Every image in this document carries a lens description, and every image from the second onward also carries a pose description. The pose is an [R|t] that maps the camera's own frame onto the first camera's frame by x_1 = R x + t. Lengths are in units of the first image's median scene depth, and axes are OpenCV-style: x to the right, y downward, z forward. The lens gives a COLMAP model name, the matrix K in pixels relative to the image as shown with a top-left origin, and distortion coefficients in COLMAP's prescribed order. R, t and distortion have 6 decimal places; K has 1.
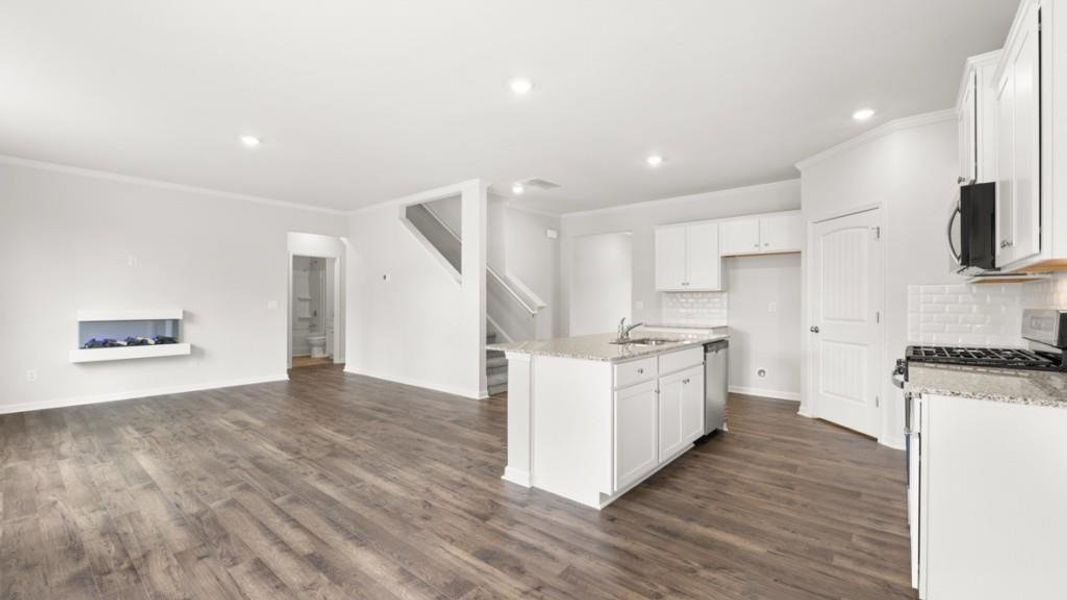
lens RADIAL K [[446.1, 0, 530.1], [0, 446.1, 301.9], [0, 0, 1]] dist [0.003188, -0.001540]
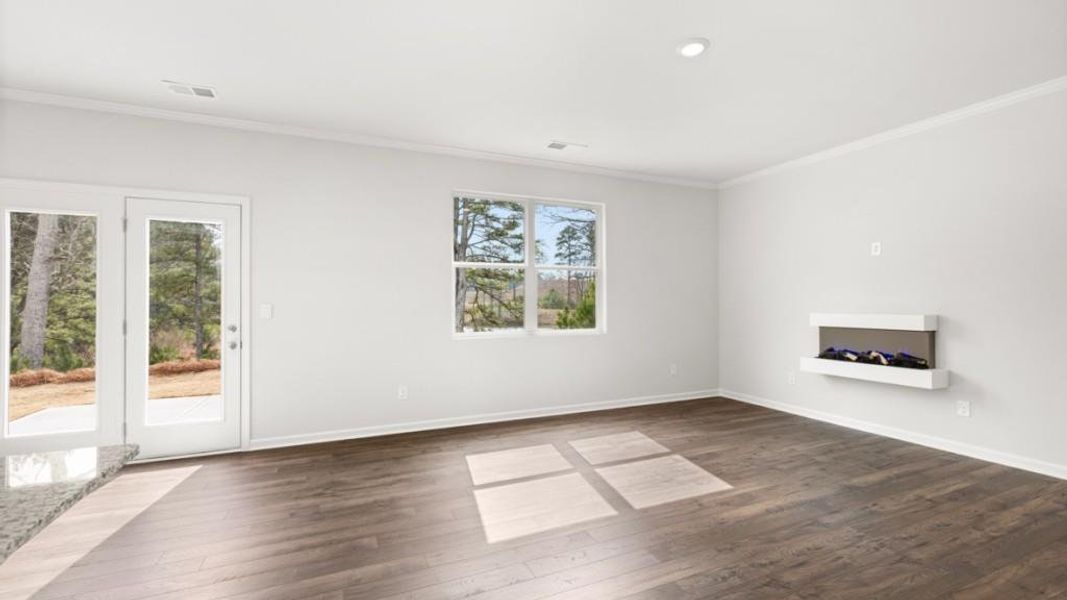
lens RADIAL K [[446.1, 0, 530.0], [0, 446.1, 301.9], [0, 0, 1]] dist [0.003188, -0.001540]
pose [[-0.437115, -0.004916, -0.899392, 0.053730], [0.000750, 0.999983, -0.005831, -0.000277], [0.899405, -0.003223, -0.437103, 1.387125]]
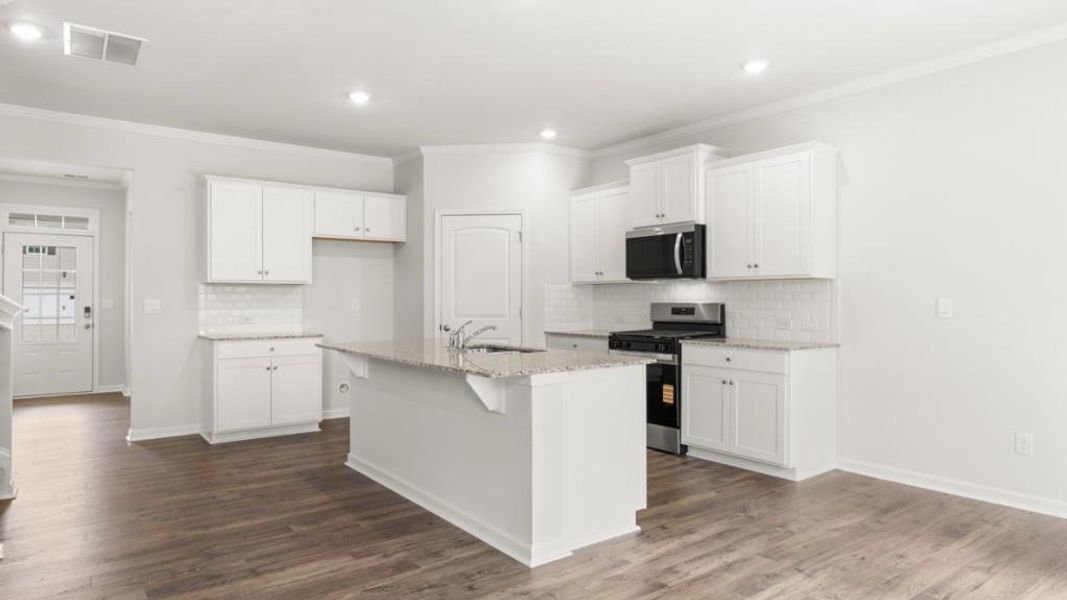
lens RADIAL K [[637.7, 0, 528.8], [0, 637.7, 296.6], [0, 0, 1]] dist [-0.006175, -0.001499]
pose [[0.219614, 0.000531, 0.975587, -0.933597], [0.002398, 0.999997, -0.001084, -0.003467], [-0.975584, 0.002578, 0.219612, 0.758976]]
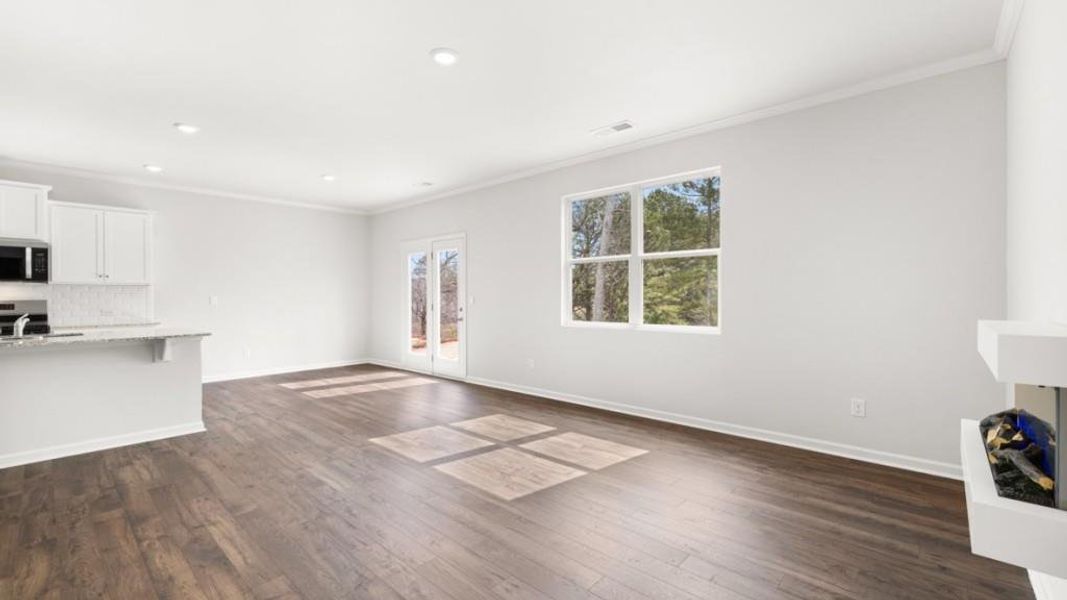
lens RADIAL K [[446.1, 0, 528.8], [0, 446.1, 297.2], [0, 0, 1]] dist [0.003188, -0.001540]
pose [[-0.999331, 0.001087, 0.036552, -1.012897], [0.001224, 0.999992, 0.003730, -0.002697], [-0.036548, 0.003772, -0.999325, 2.173684]]
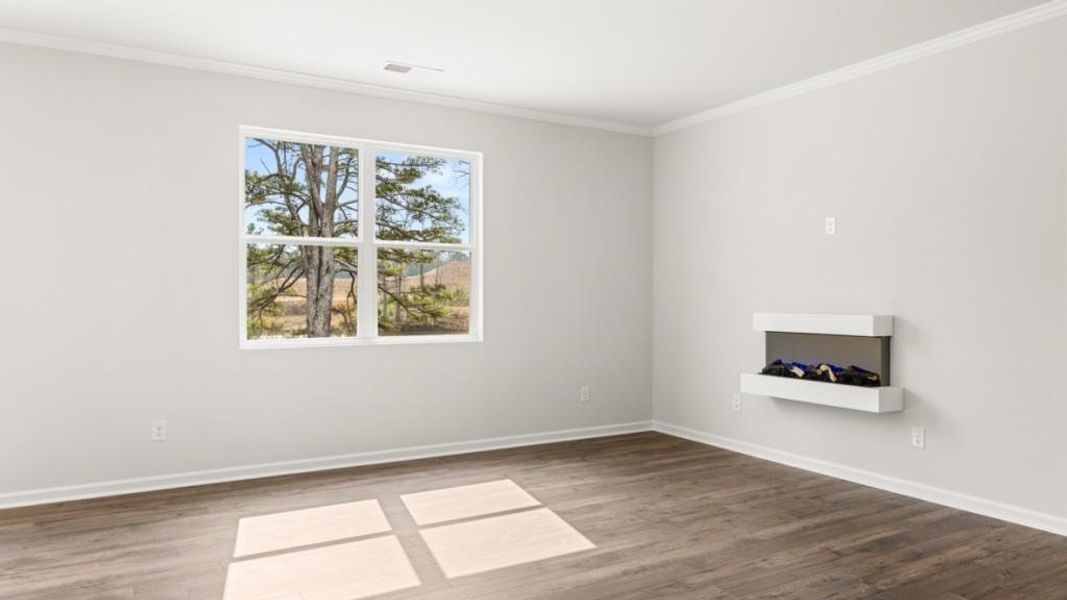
lens RADIAL K [[696.6, 0, 528.2], [0, 696.6, 301.7], [0, 0, 1]] dist [-0.002191, -0.001615]
pose [[-0.335050, 0.001565, -0.942199, 0.079407], [-0.004402, 0.999985, 0.003226, -0.000589], [0.942190, 0.005229, -0.335038, 1.612370]]
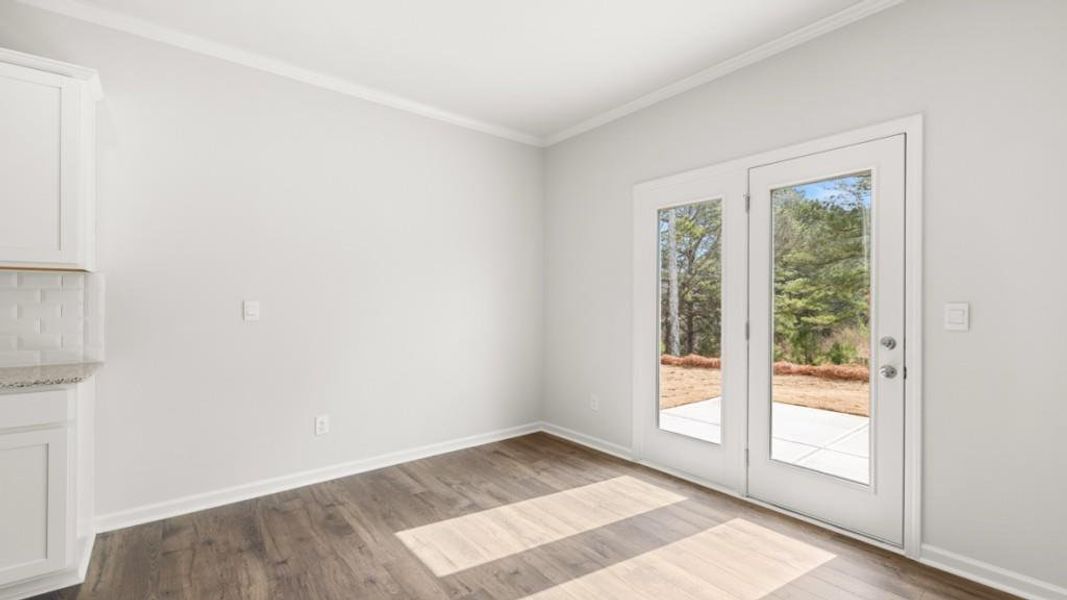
lens RADIAL K [[446.1, 0, 532.9], [0, 446.1, 302.3], [0, 0, 1]] dist [0.003188, -0.001540]
pose [[-0.982876, -0.006627, 0.184146, -0.227293], [-0.006154, 0.999976, 0.003140, -0.001042], [-0.184163, 0.001953, -0.982894, 0.981956]]
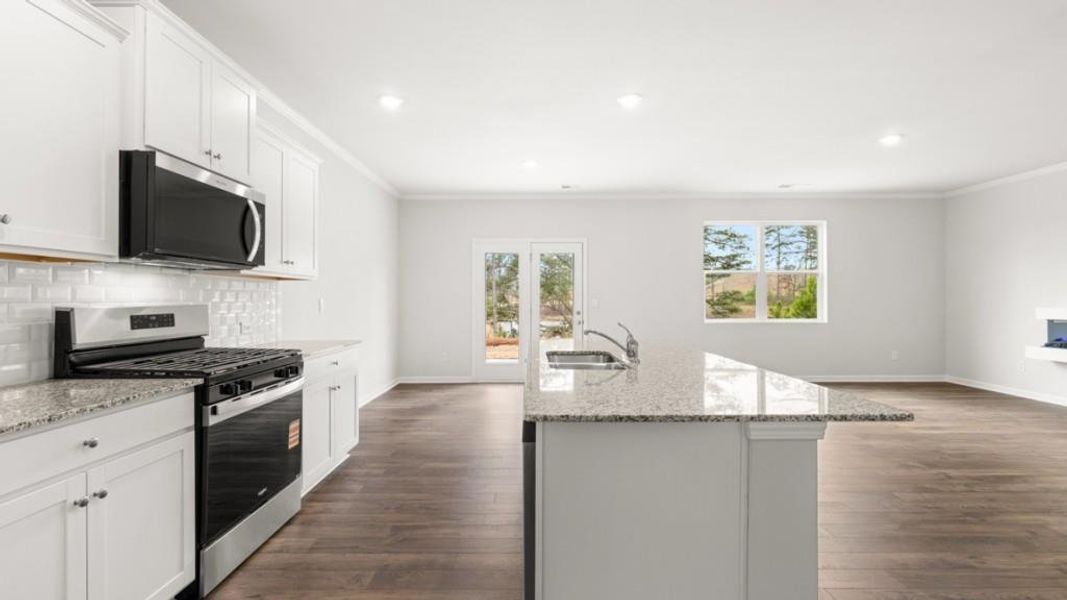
lens RADIAL K [[446.1, 0, 531.5], [0, 446.1, 298.8], [0, 0, 1]] dist [0.003188, -0.001540]
pose [[-0.762471, -0.002707, -0.647017, 0.835116], [-0.000867, 0.999995, -0.003162, 0.002511], [0.647022, -0.001850, -0.762469, 1.615680]]
